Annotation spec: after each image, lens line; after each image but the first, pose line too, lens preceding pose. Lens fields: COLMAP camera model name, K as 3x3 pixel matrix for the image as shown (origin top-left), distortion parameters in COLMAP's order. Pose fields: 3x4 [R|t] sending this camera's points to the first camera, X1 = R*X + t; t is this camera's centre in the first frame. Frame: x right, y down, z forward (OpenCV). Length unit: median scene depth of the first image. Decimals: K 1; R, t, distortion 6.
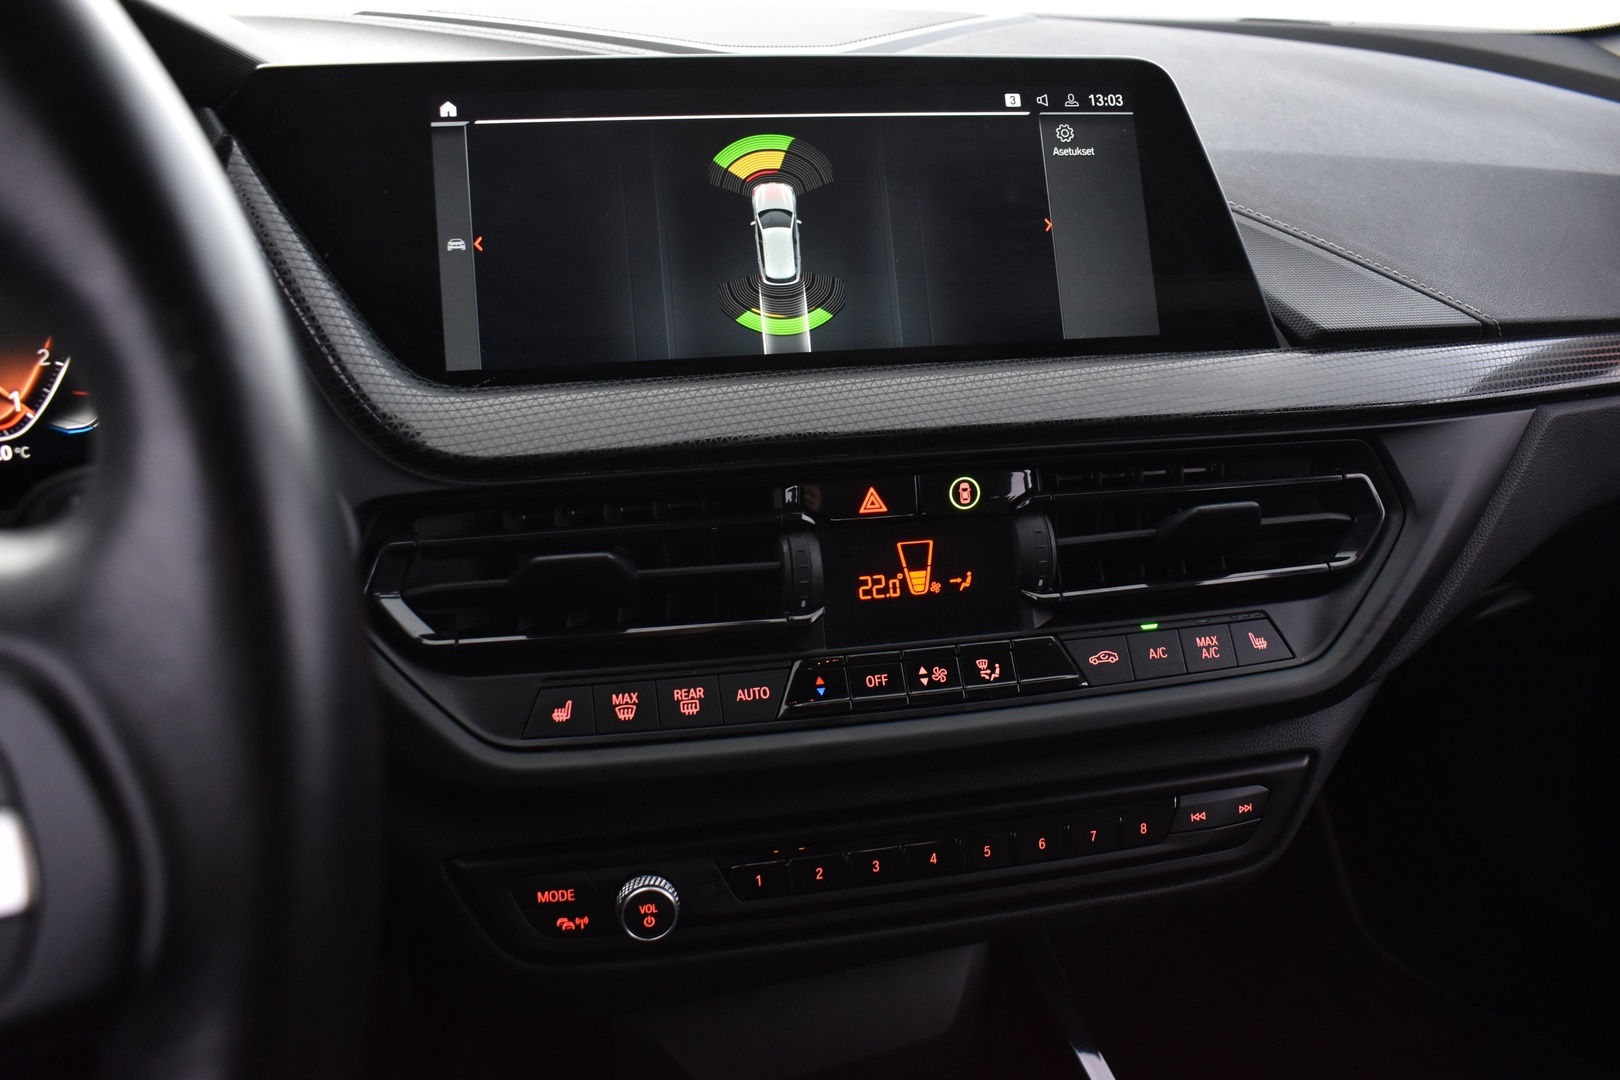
lens RADIAL K [[1229.2, 0, 807.7], [0, 1229.2, 503.1], [0, 0, 1]] dist [-0.072202, -0.001606]
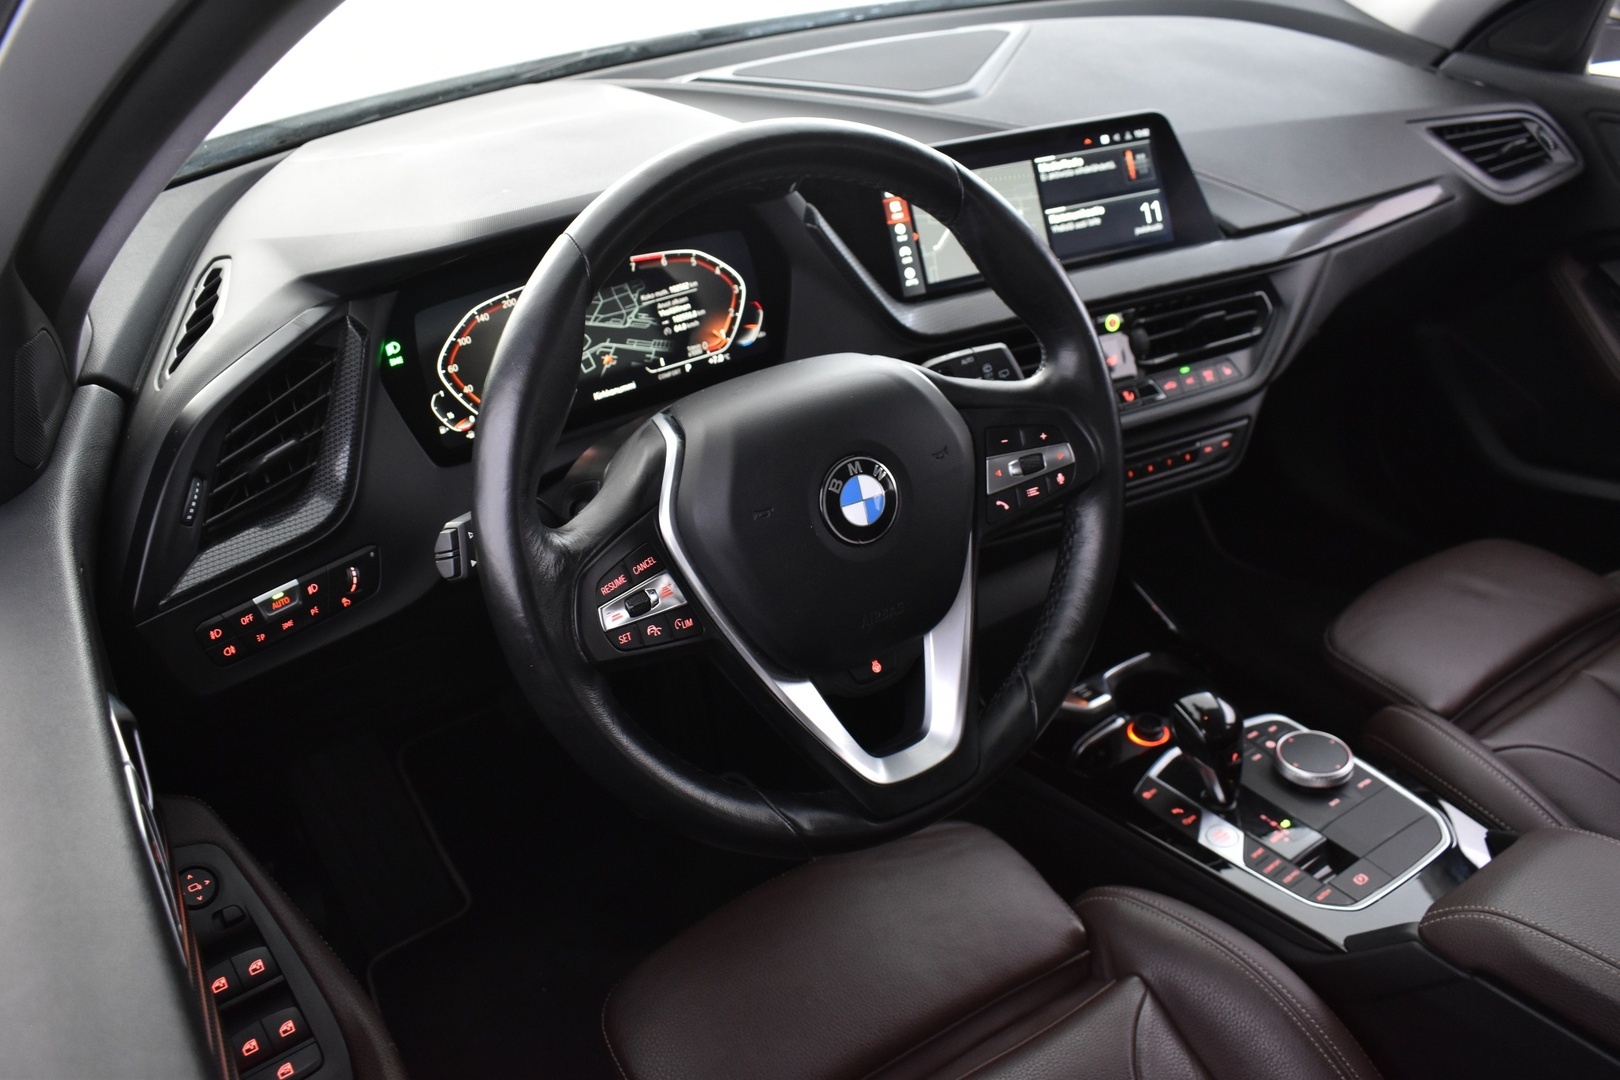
lens RADIAL K [[1335.7, 0, 810.0], [0, 1335.7, 540.0], [0, 0, 1]] dist [-0.095809, -0.001159]
pose [[0.970718, -0.155312, 0.183261, -0.916628], [0.119887, 0.974304, 0.190681, -0.148454], [-0.208167, -0.163126, 0.964394, -1.323278]]
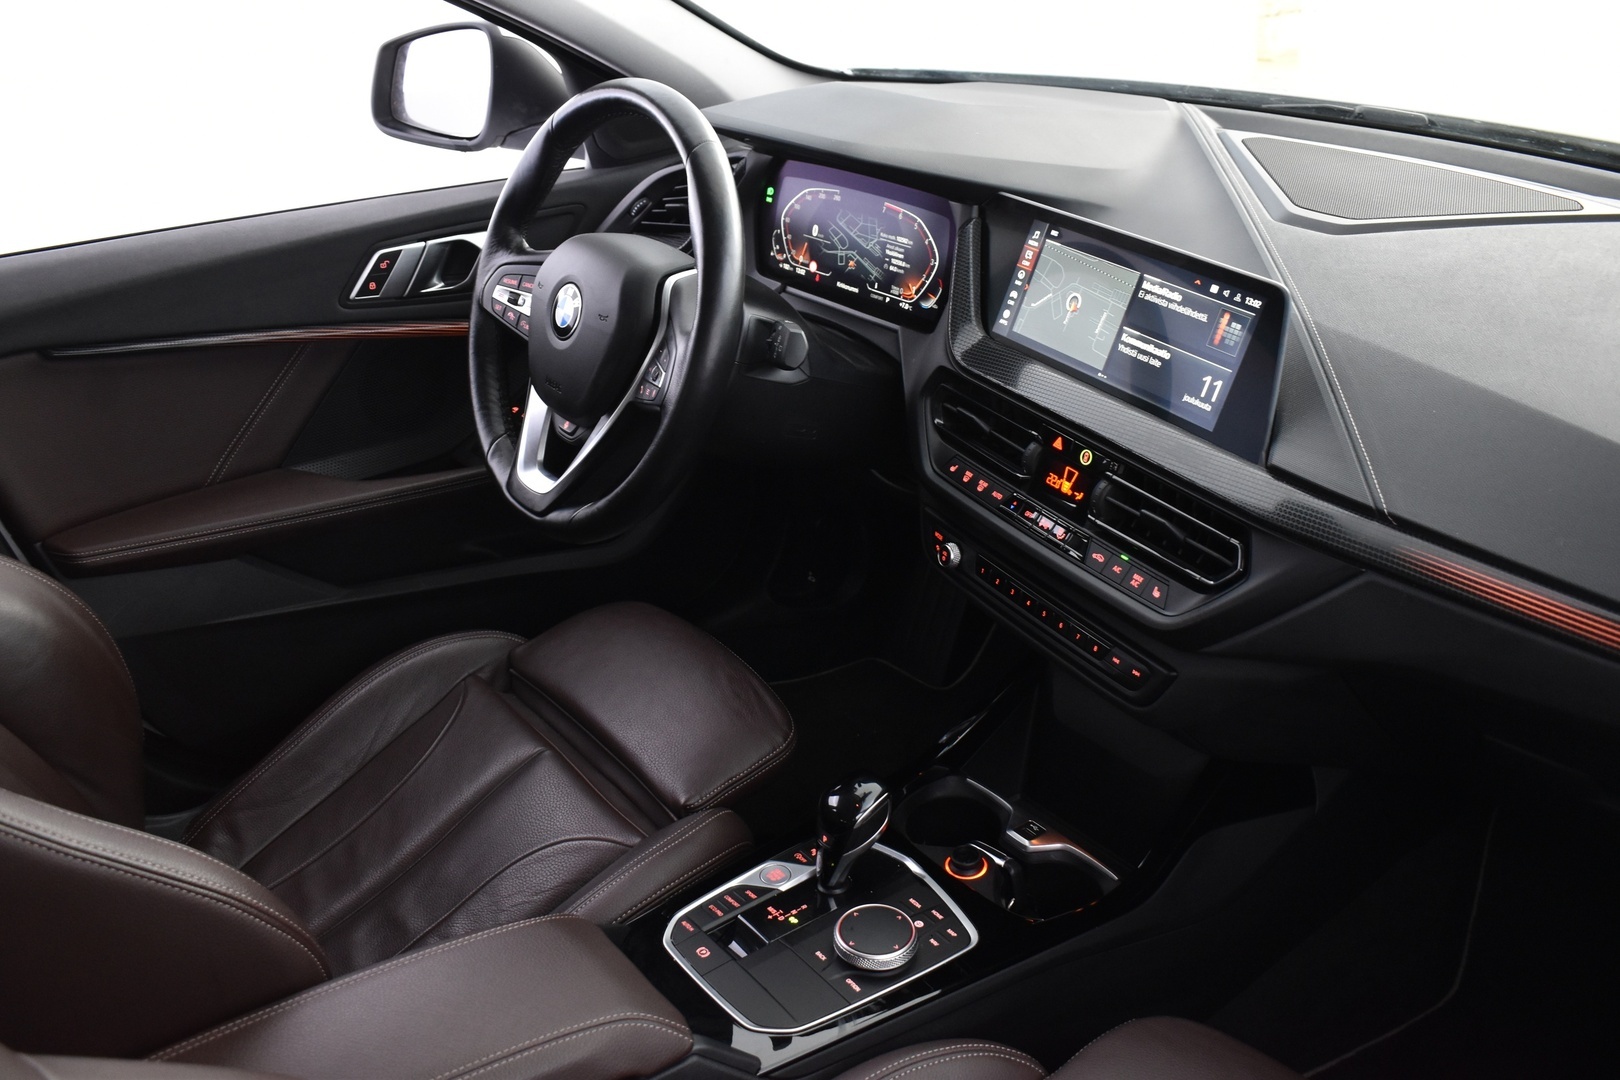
lens RADIAL K [[1435.3, 0, 810.0], [0, 1435.3, 540.0], [0, 0, 1]] dist [-0.105027, 0.002068]
pose [[0.304830, 0.429891, -0.849866, 2.077377], [-0.294427, 0.891161, 0.345174, -0.574902], [0.905755, 0.145004, 0.398224, -0.403016]]
